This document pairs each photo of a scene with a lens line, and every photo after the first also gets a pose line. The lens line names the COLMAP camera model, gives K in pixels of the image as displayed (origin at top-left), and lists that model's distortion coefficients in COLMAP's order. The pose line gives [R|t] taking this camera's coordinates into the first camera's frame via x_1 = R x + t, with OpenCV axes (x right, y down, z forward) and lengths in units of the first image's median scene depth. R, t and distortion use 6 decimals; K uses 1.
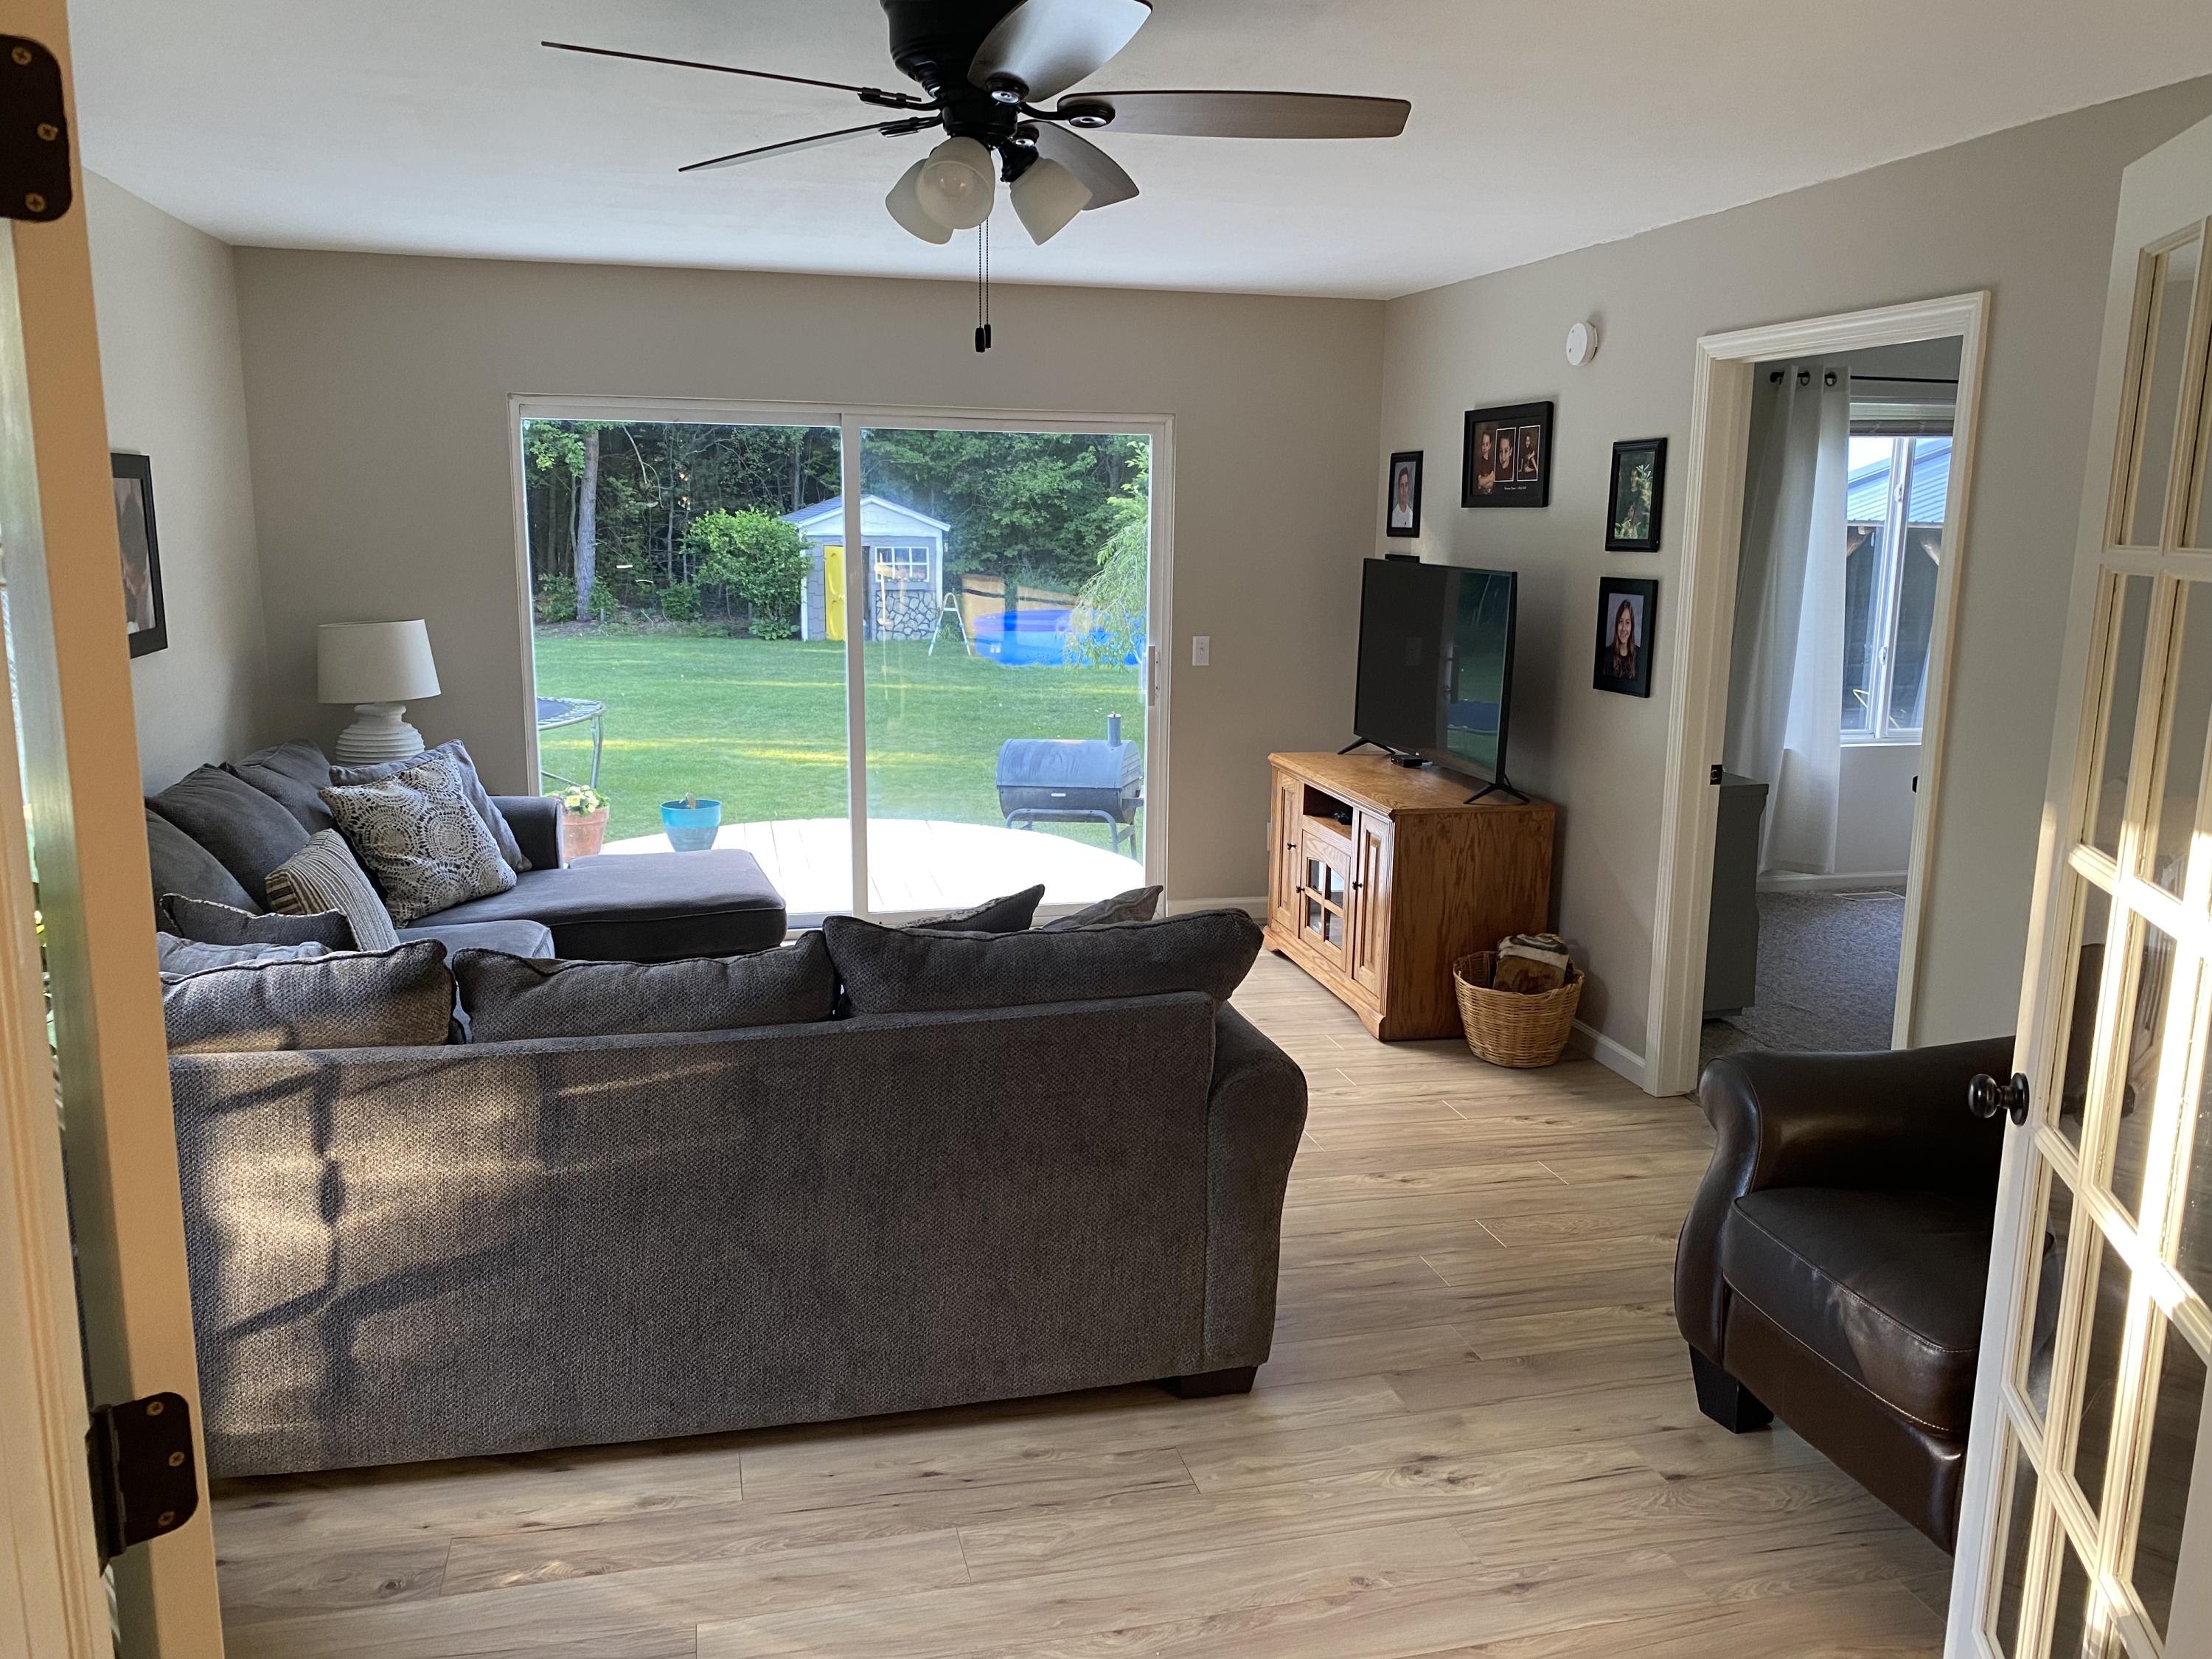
lens RADIAL K [[1673.5, 0, 1098.7], [0, 1673.5, 840.2], [0, 0, 1]] dist [0.026330, -0.049069]
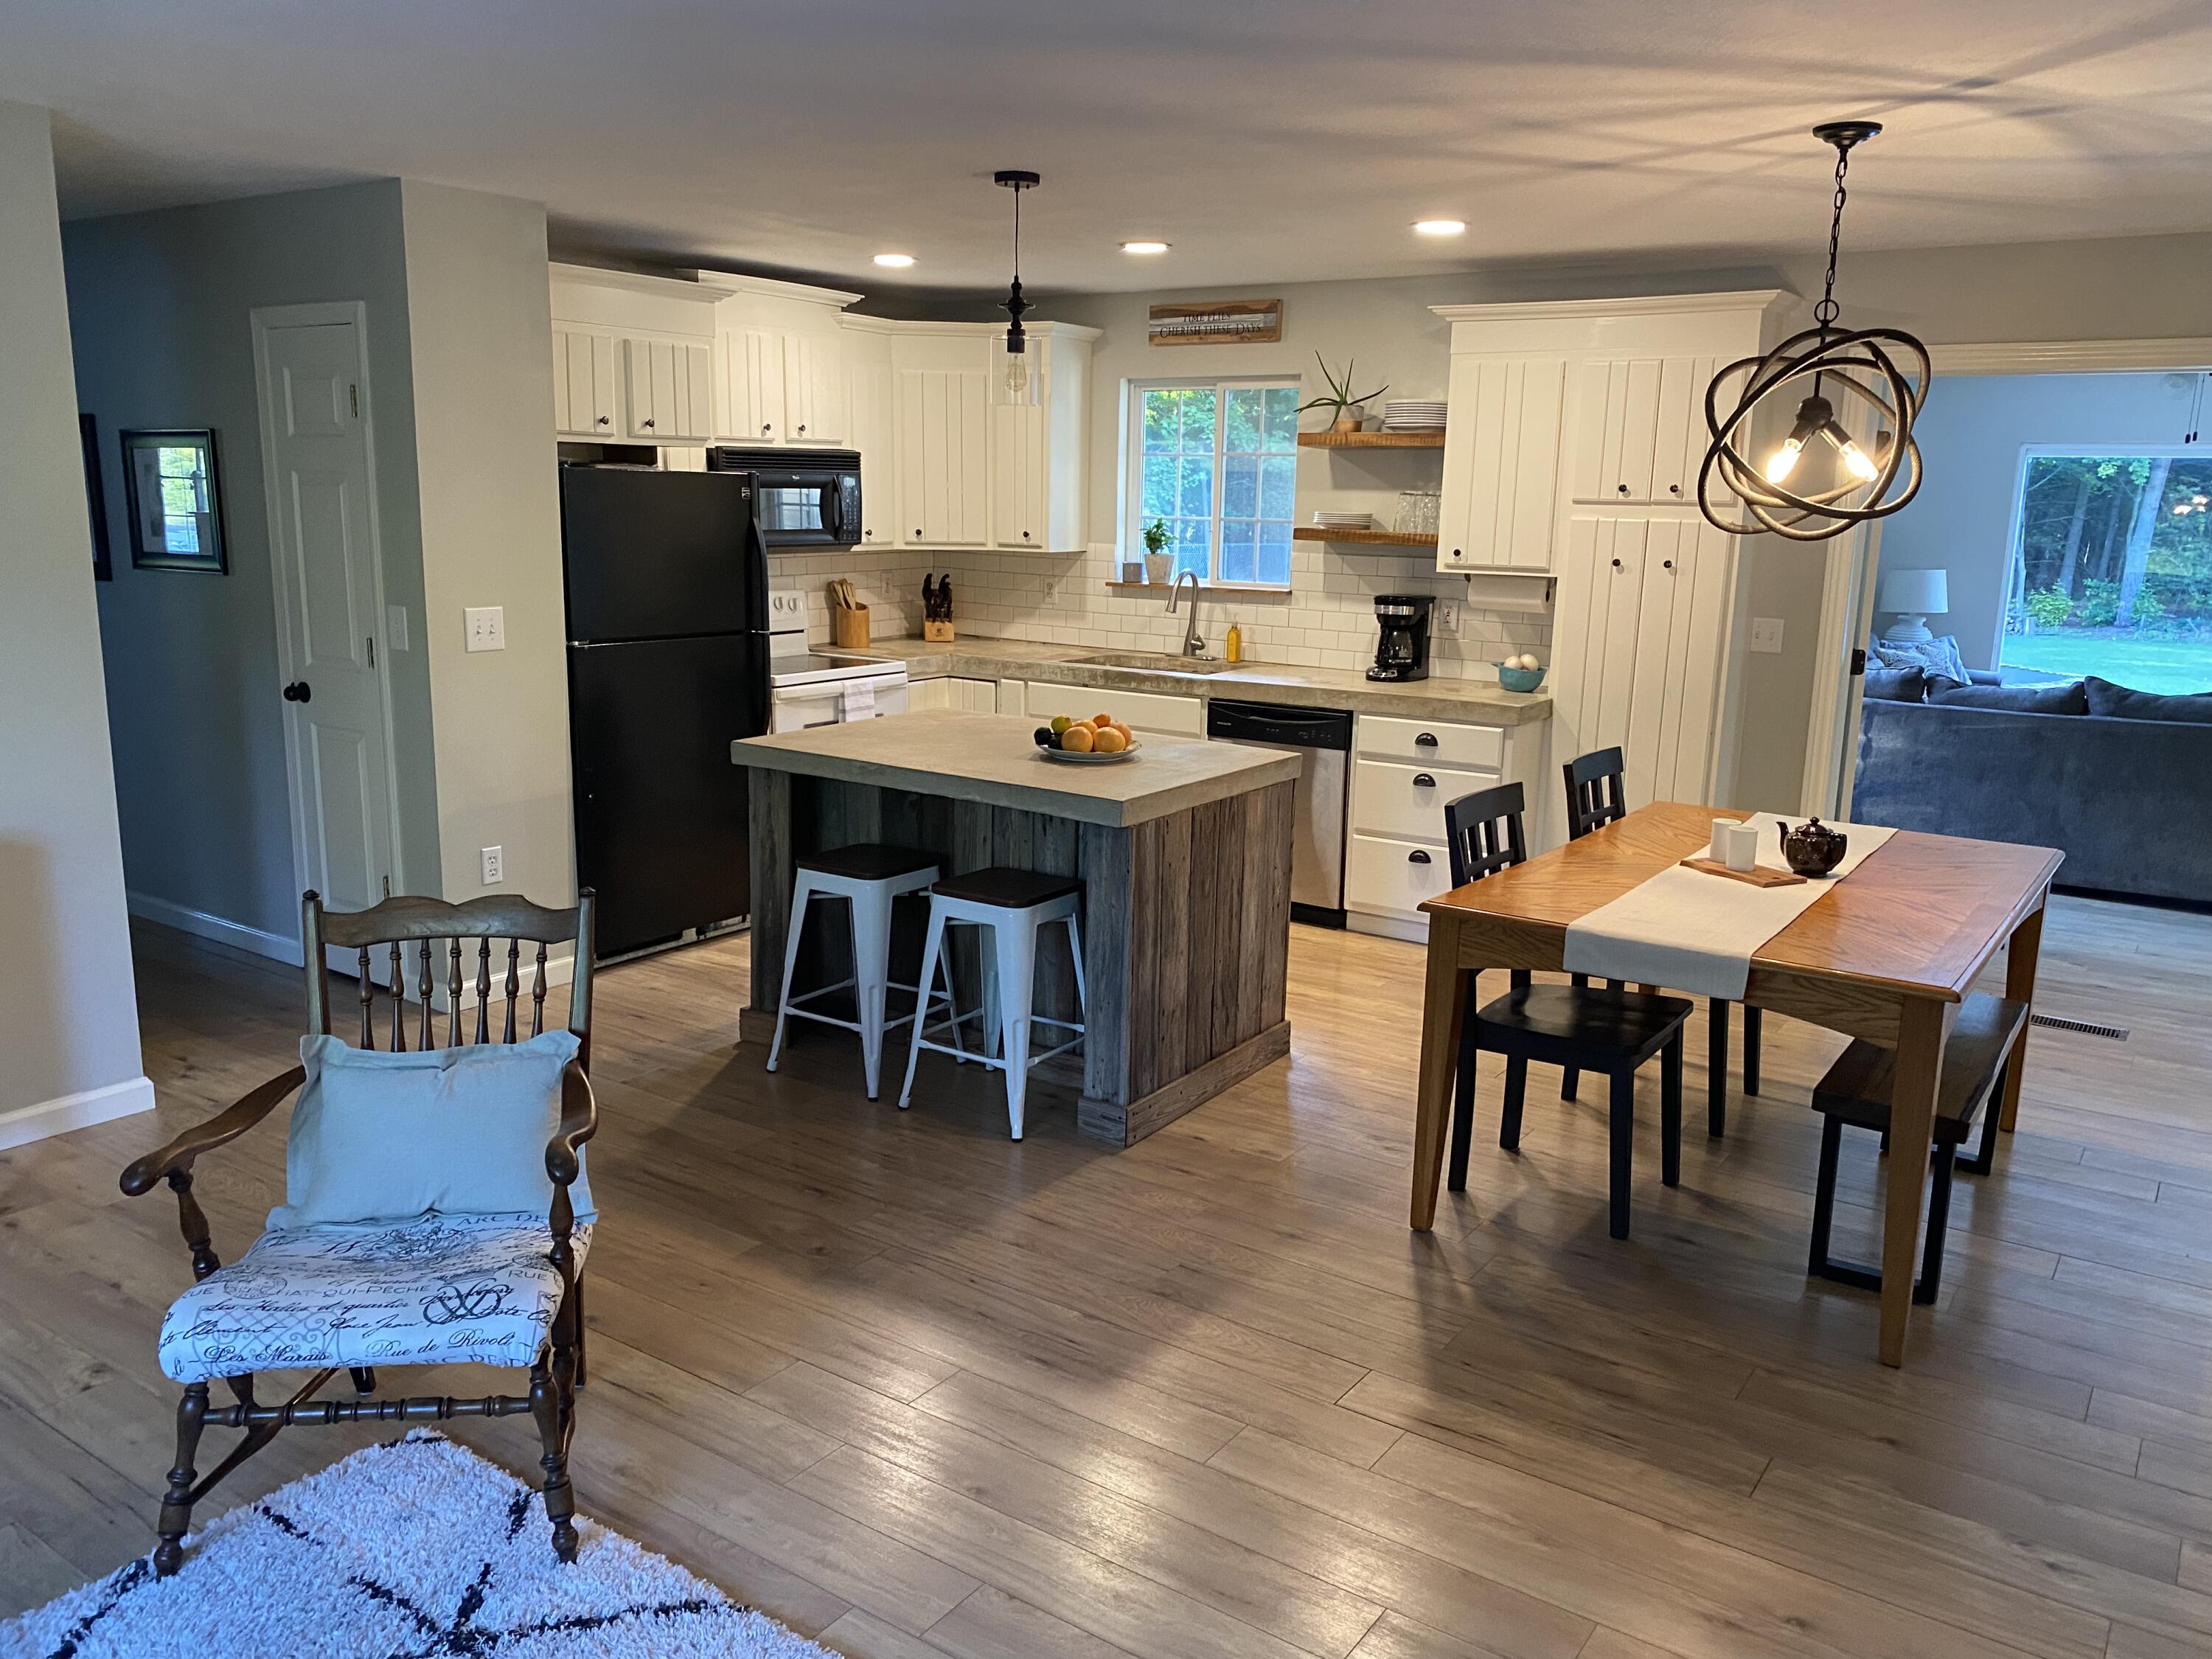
lens RADIAL K [[1673.5, 0, 1102.5], [0, 1673.5, 831.7], [0, 0, 1]] dist [0.026330, -0.049069]
pose [[0.658473, 0.150565, -0.737389, 0.722014], [-0.156462, 0.985764, 0.061562, 0.340394], [0.736160, 0.074837, 0.672657, -1.656676]]
